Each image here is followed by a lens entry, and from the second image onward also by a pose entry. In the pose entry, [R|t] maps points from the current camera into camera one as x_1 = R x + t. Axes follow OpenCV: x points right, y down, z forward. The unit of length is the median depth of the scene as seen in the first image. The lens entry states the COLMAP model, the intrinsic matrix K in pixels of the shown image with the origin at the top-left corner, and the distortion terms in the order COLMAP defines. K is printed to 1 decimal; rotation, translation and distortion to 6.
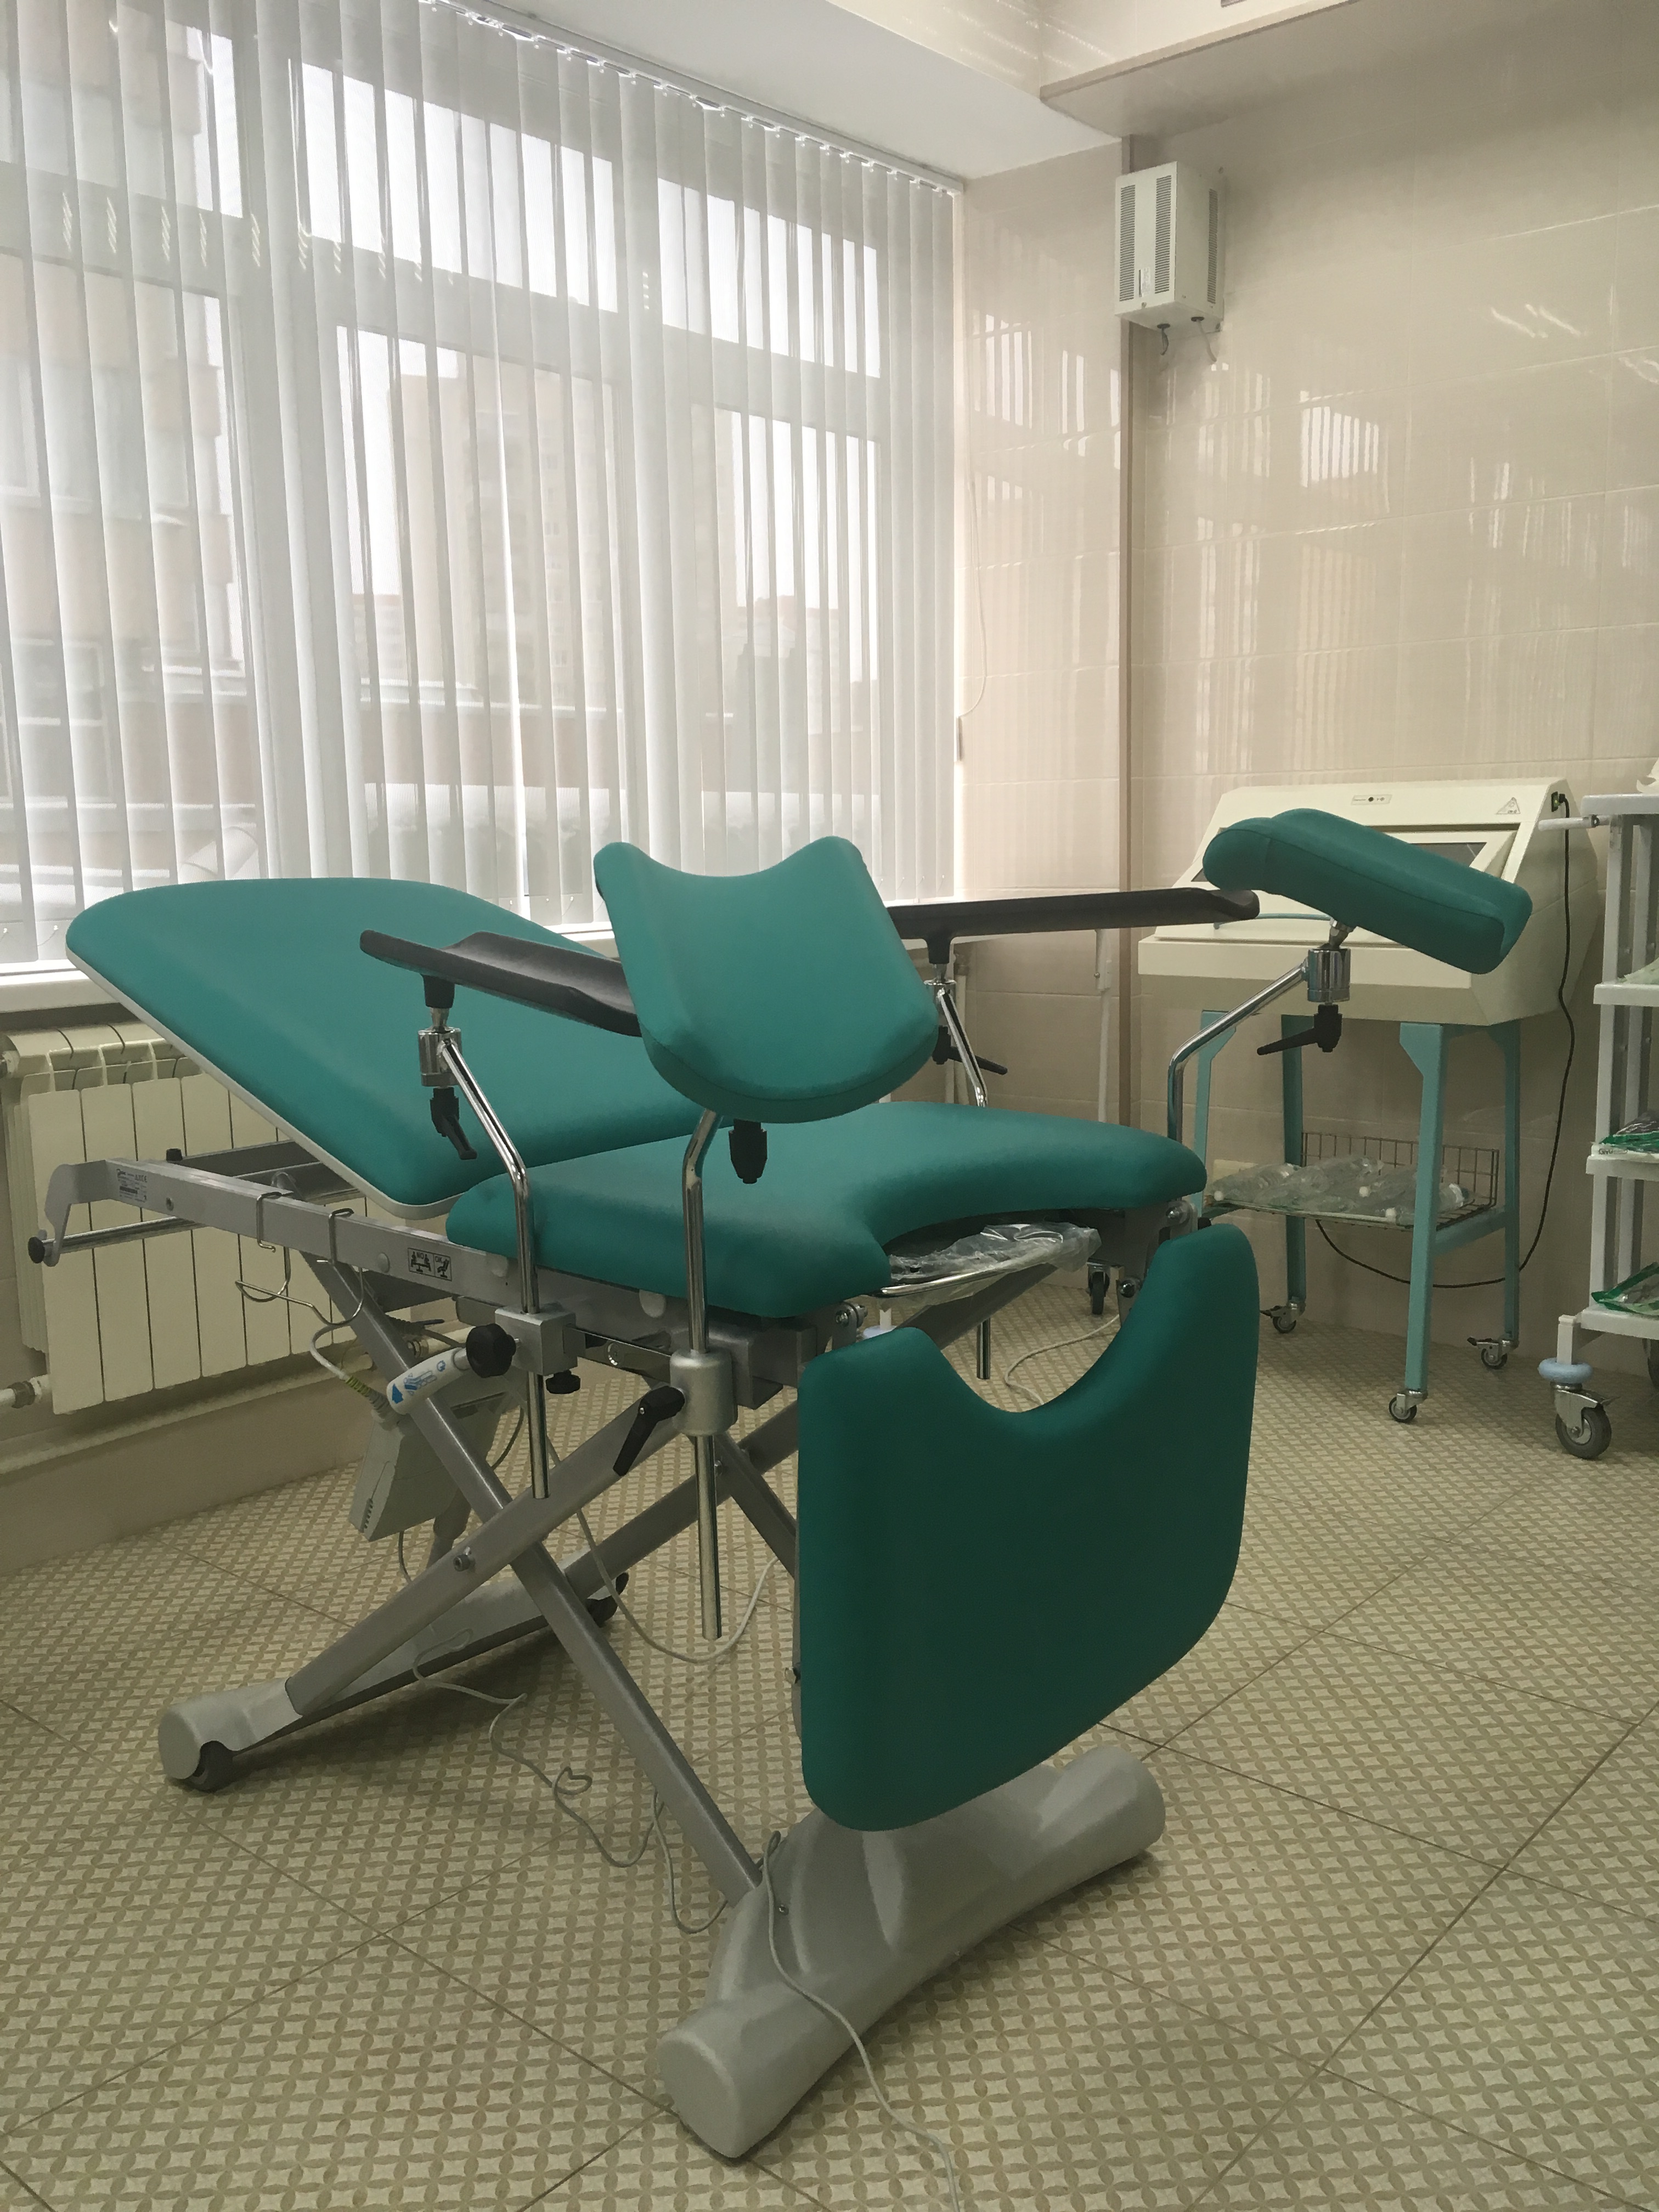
lens RADIAL K [[1888.7, 0, 815.6], [0, 1888.7, 1099.0], [0, 0, 1]] dist [0.118883, -0.196142]
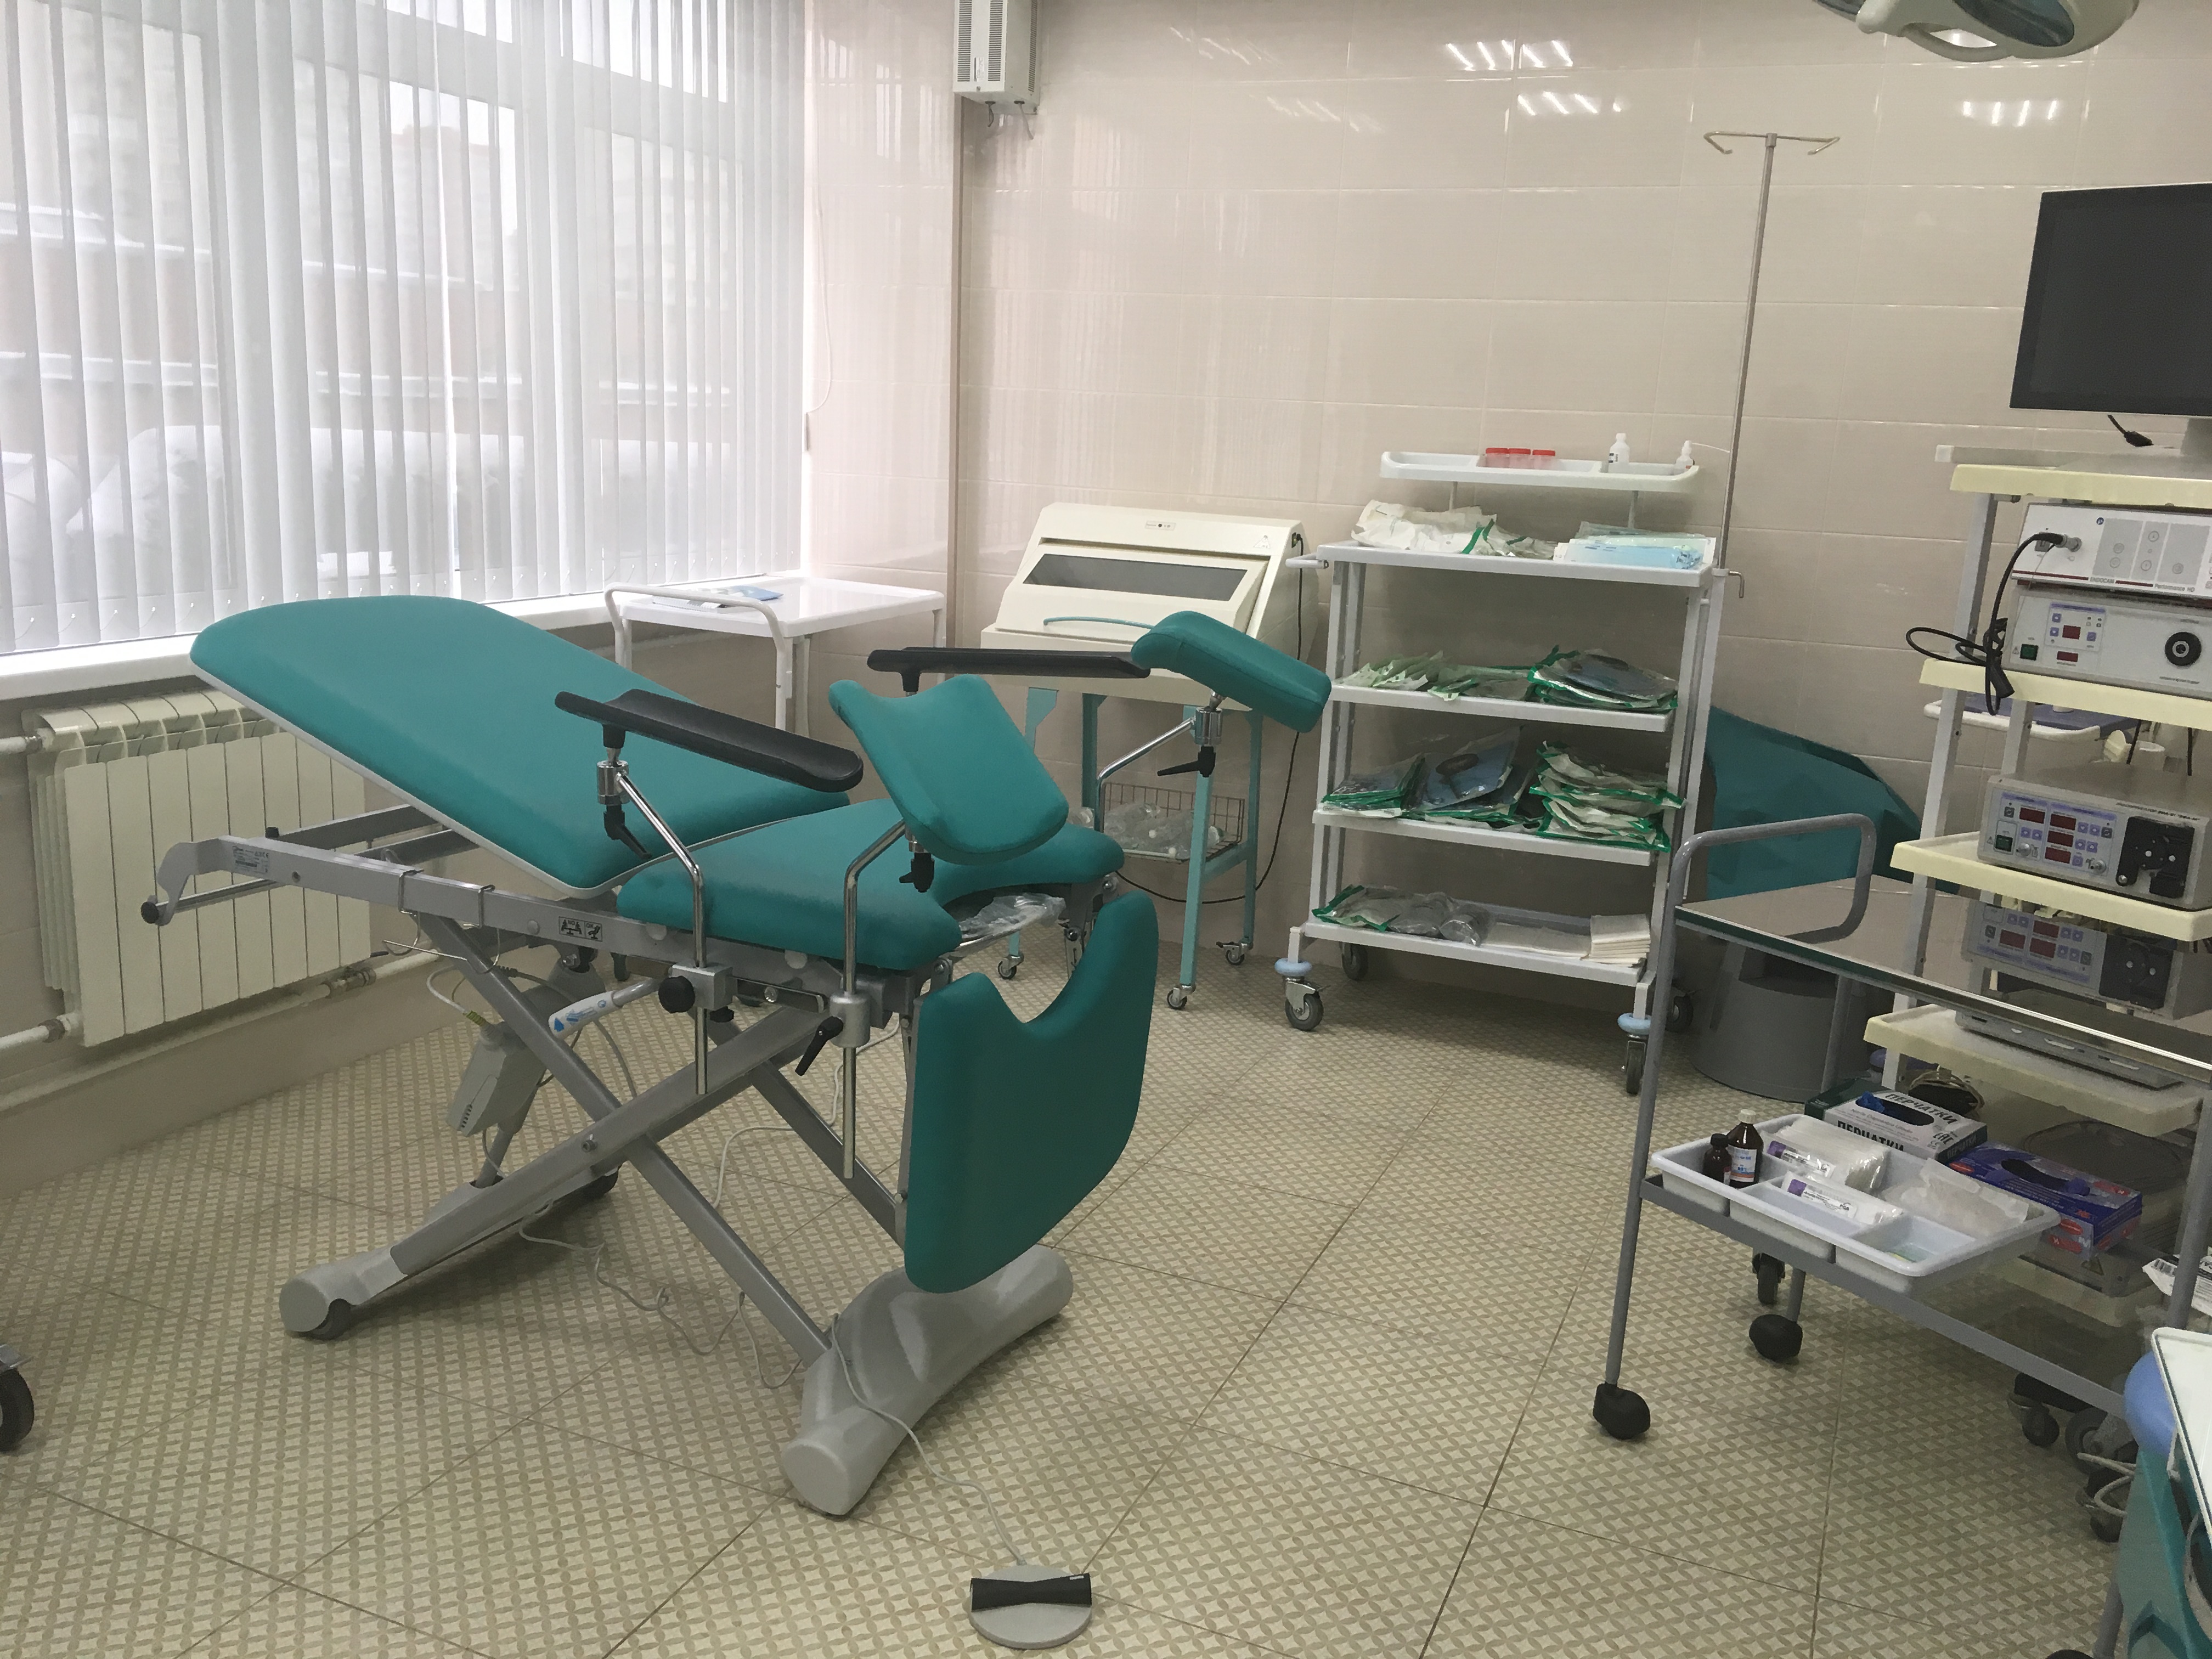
lens RADIAL K [[1888.7, 0, 1103.3], [0, 1888.7, 822.2], [0, 0, 1]] dist [0.118883, -0.196142]
pose [[0.950431, -0.003583, 0.310916, -0.219879], [-0.018812, 0.997439, 0.069001, -0.072633], [-0.310367, -0.071430, 0.947929, -0.320795]]
